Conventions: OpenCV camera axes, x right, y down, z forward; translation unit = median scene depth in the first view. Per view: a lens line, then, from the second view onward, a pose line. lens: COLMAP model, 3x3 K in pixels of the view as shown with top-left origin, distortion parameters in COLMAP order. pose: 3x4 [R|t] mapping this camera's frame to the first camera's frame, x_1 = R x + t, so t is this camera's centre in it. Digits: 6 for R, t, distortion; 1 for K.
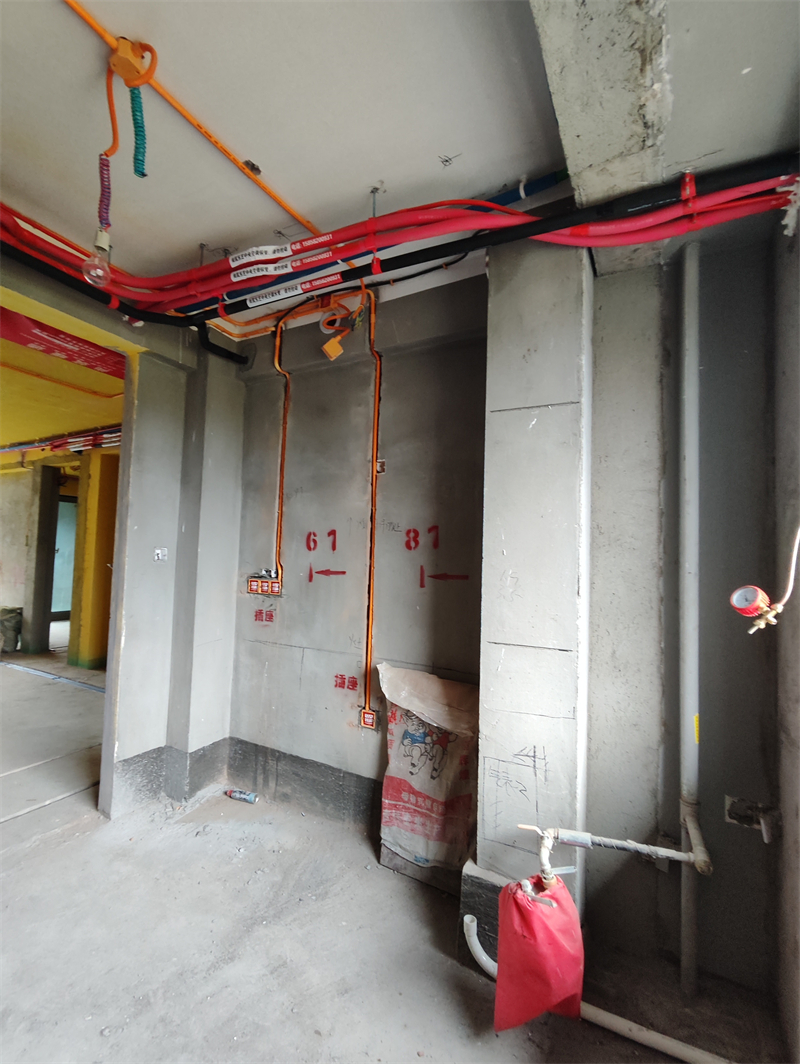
lens RADIAL K [[493.7, 0, 400.0], [0, 493.7, 532.0], [0, 0, 1]] dist [-0.001841, 0.008113]
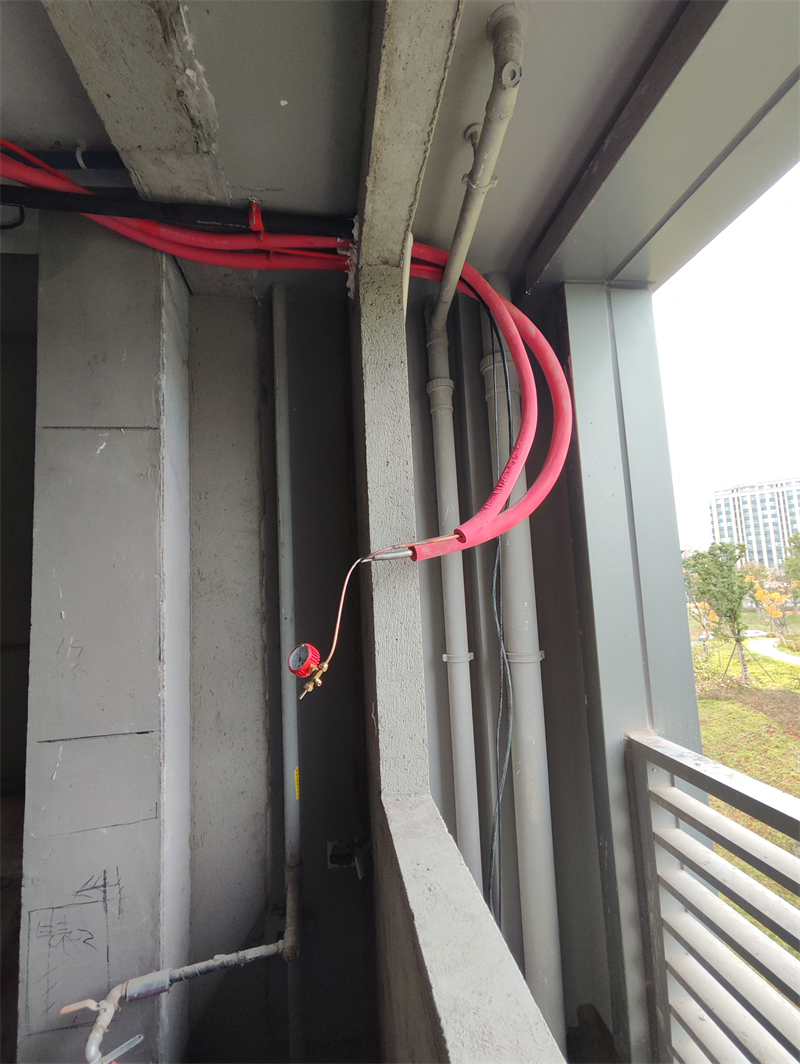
lens RADIAL K [[491.1, 0, 405.7], [0, 491.1, 533.3], [0, 0, 1]] dist [0.002979, 0.008736]
pose [[0.794929, -0.010136, 0.606618, 0.185337], [0.045201, 0.998071, -0.042556, -0.029176], [-0.605016, 0.061249, 0.793854, 0.088189]]
